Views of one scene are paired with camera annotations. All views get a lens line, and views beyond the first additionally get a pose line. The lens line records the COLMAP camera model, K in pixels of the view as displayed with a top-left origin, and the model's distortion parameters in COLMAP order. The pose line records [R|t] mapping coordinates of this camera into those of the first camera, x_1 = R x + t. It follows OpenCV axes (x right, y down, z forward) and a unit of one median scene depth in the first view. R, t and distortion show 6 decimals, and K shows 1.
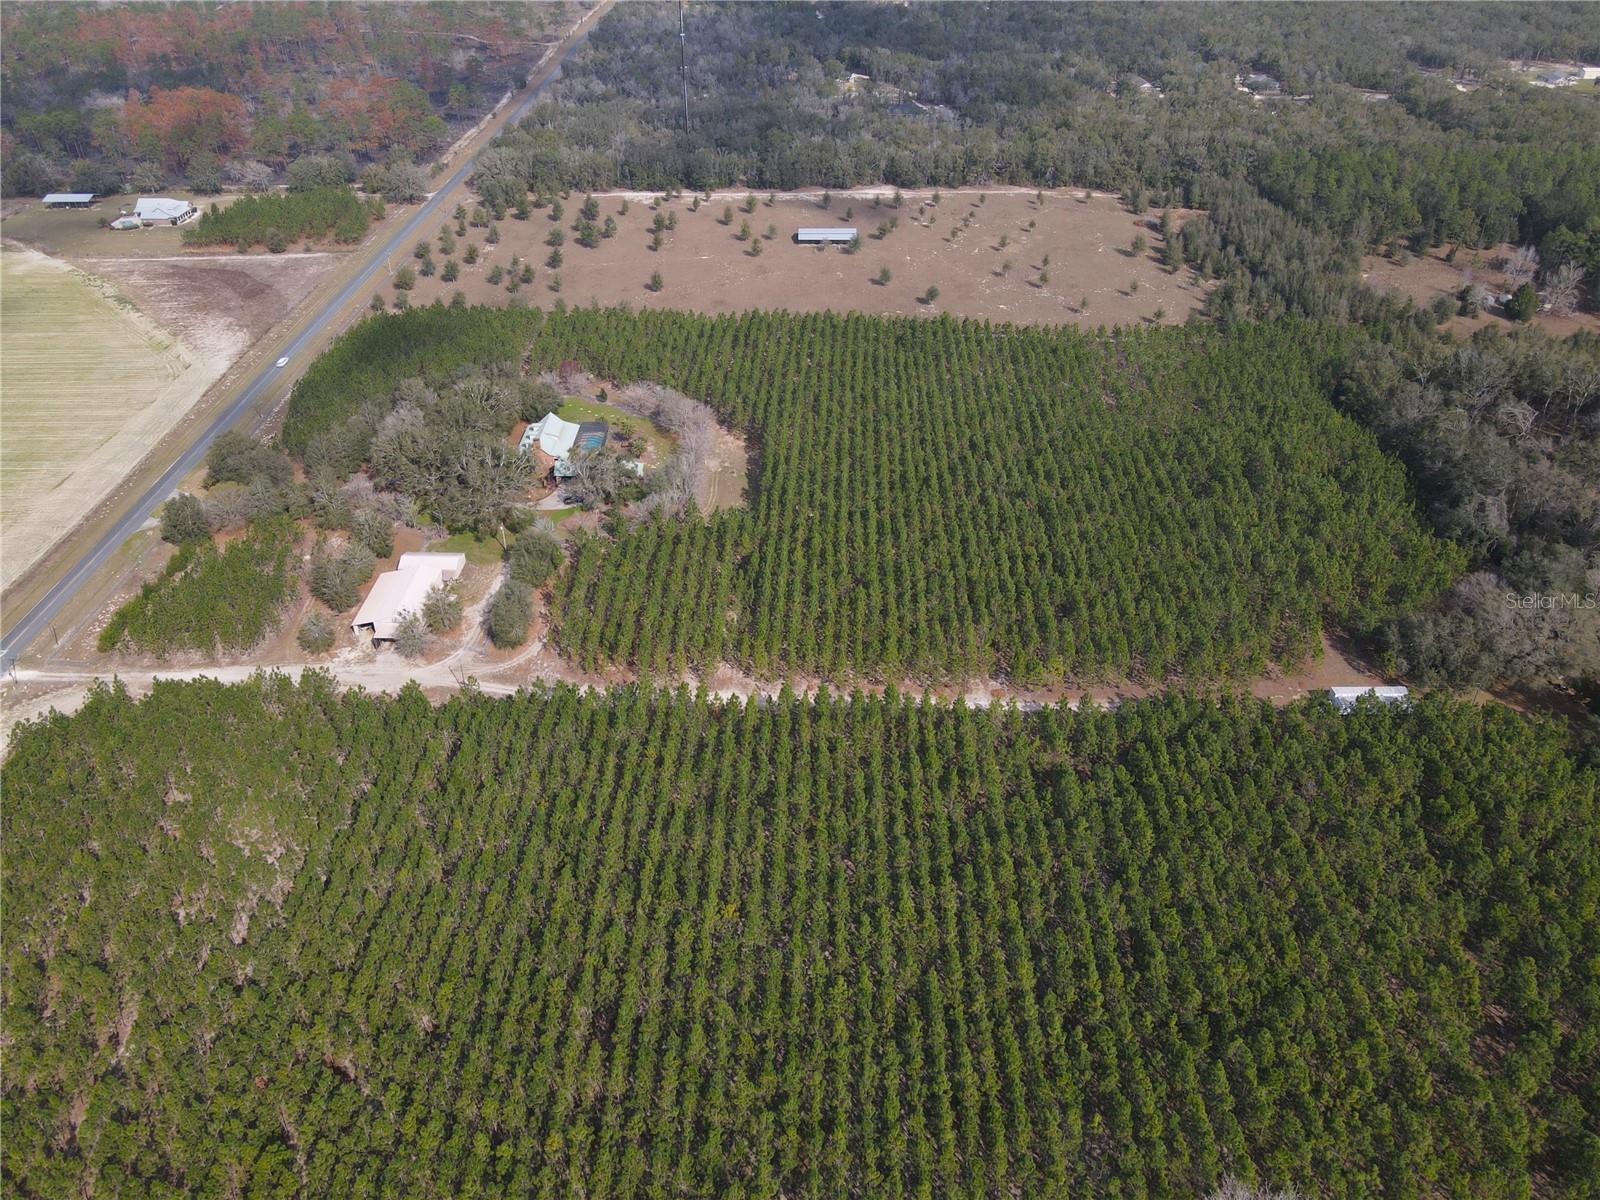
lens RADIAL K [[1203.3, 0, 800.0], [0, 1203.3, 600.0], [0, 0, 1]] dist [0.006599, 0.006733]
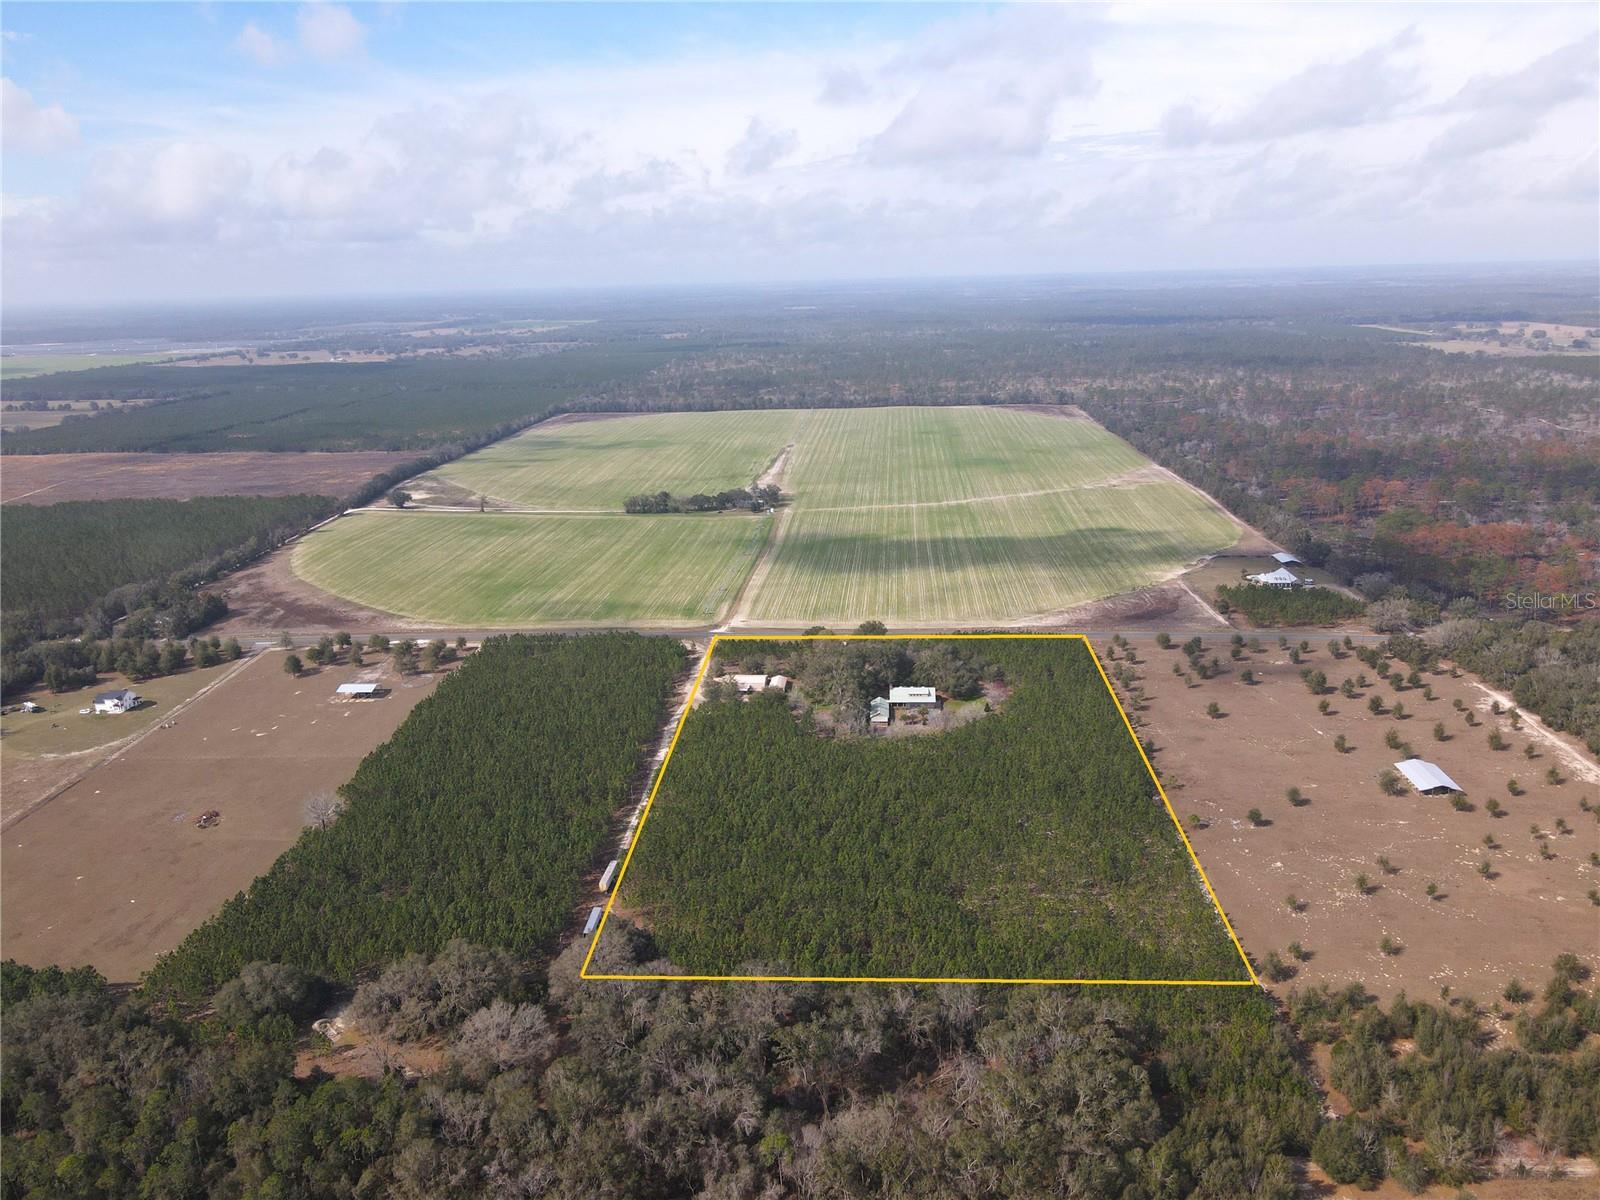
lens RADIAL K [[1118.9, 0, 830.7], [0, 1118.9, 599.7], [0, 0, 1]] dist [-0.005194, -0.000551]
pose [[-0.032659, 0.281772, -0.958925, 1.062493], [-0.541398, 0.801497, 0.253951, -0.489862], [0.840132, 0.527454, 0.126375, 0.558265]]
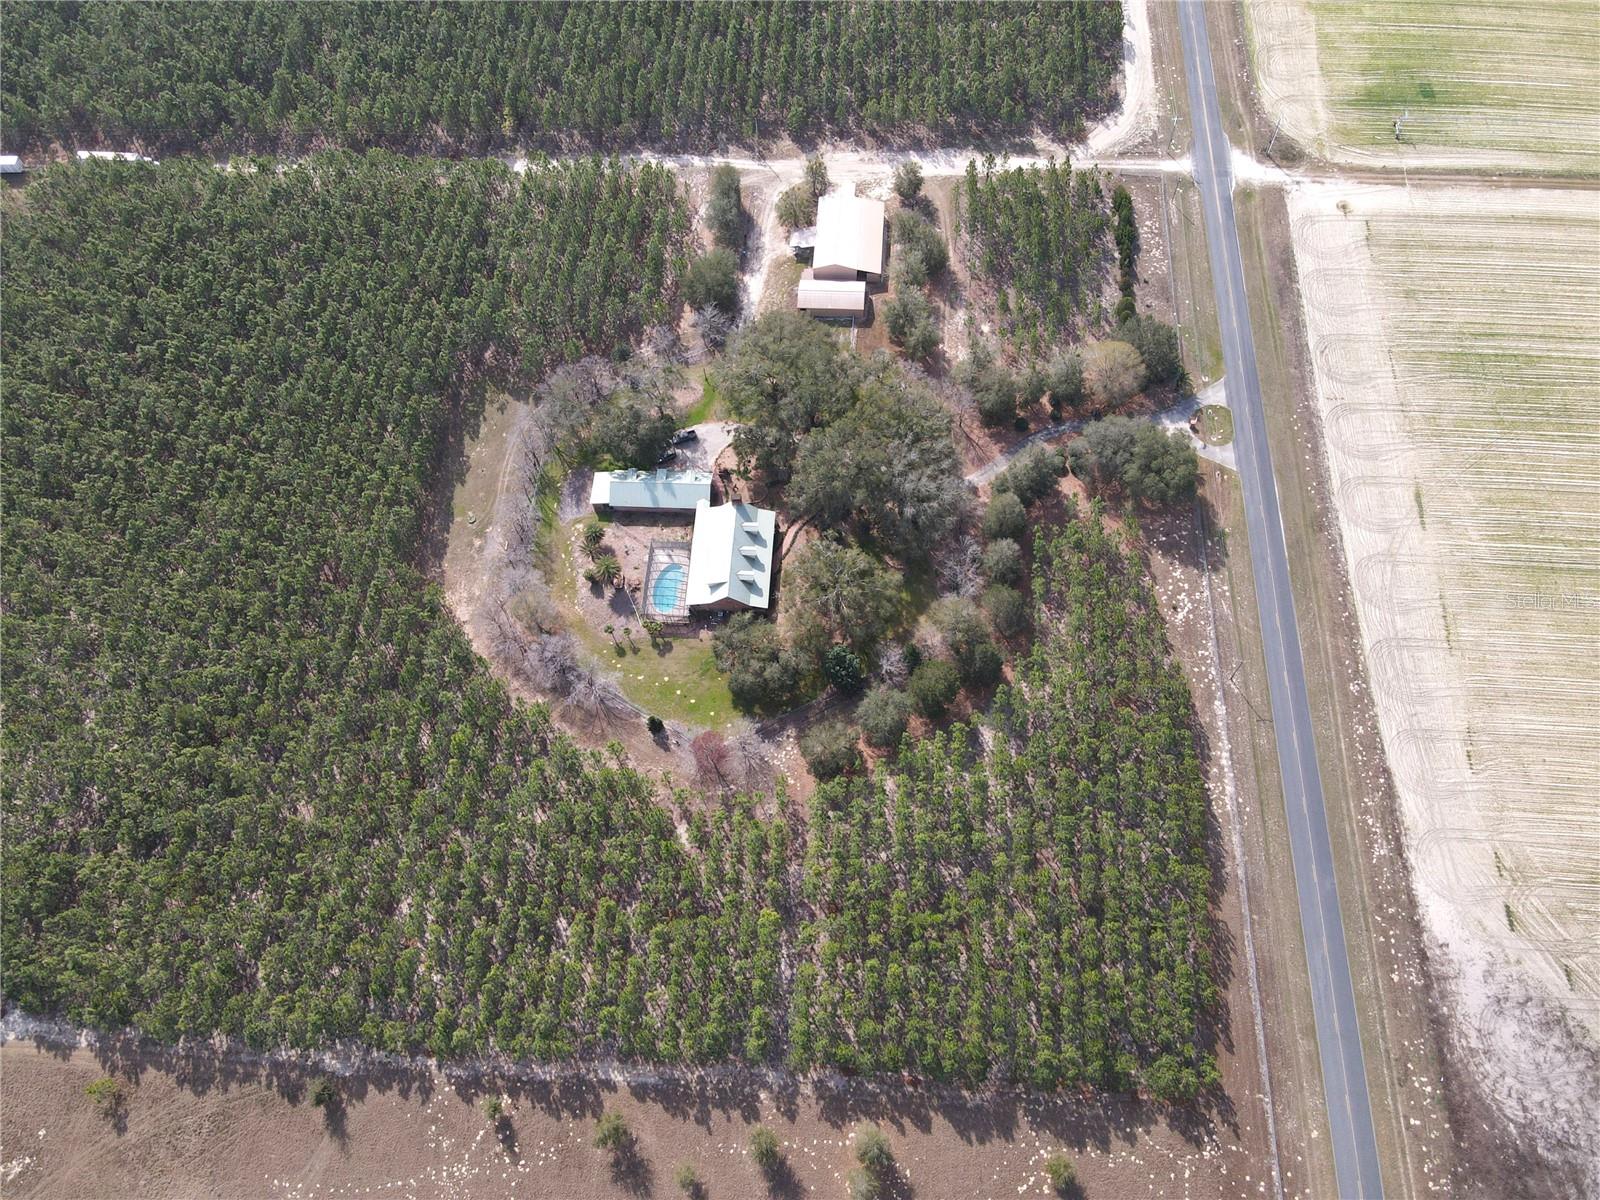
lens RADIAL K [[1203.3, 0, 800.0], [0, 1203.3, 600.0], [0, 0, 1]] dist [0.006599, 0.006733]
pose [[-0.998012, -0.019119, 0.060050, -0.249995], [0.061725, -0.104317, 0.992627, -0.685397], [-0.012714, 0.994360, 0.105290, 0.827260]]
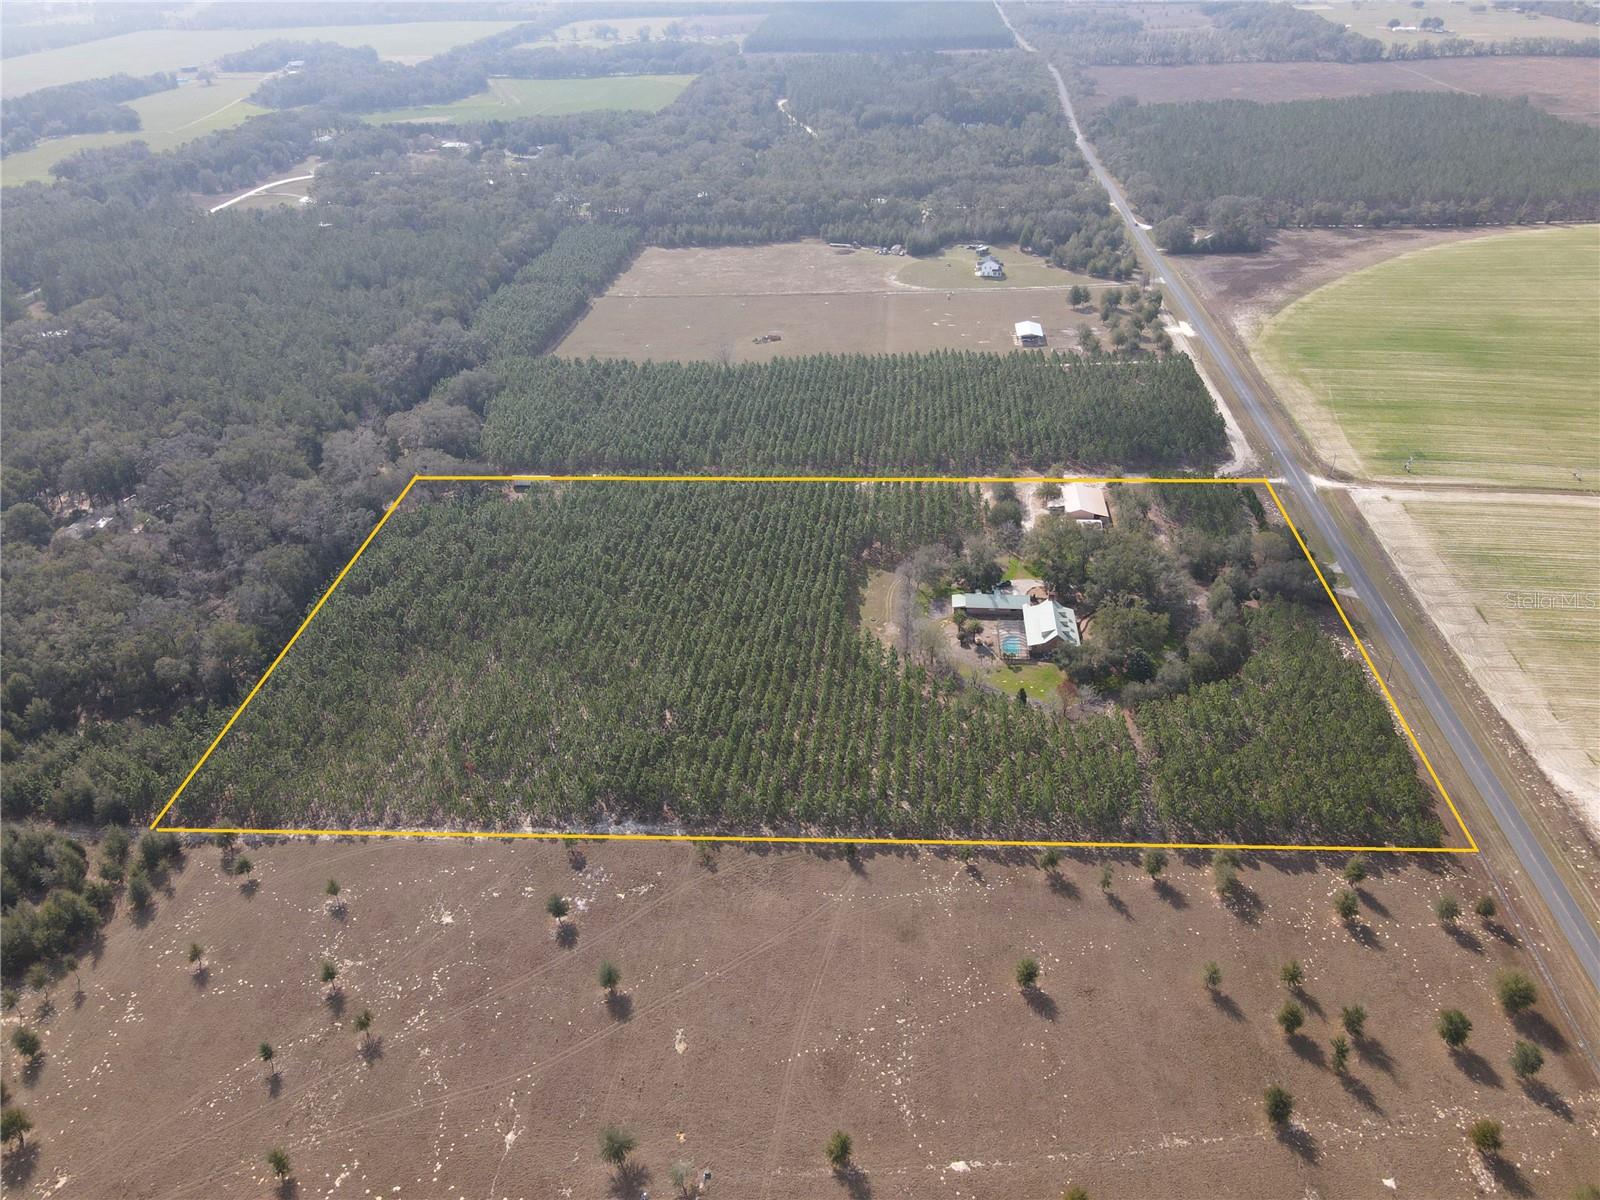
lens RADIAL K [[1203.3, 0, 800.0], [0, 1203.3, 600.0], [0, 0, 1]] dist [0.006599, 0.006733]
pose [[-0.997141, -0.011300, 0.074719, -0.060907], [0.063159, 0.418270, 0.906124, -0.960241], [-0.041492, 0.908252, -0.416361, 1.237043]]
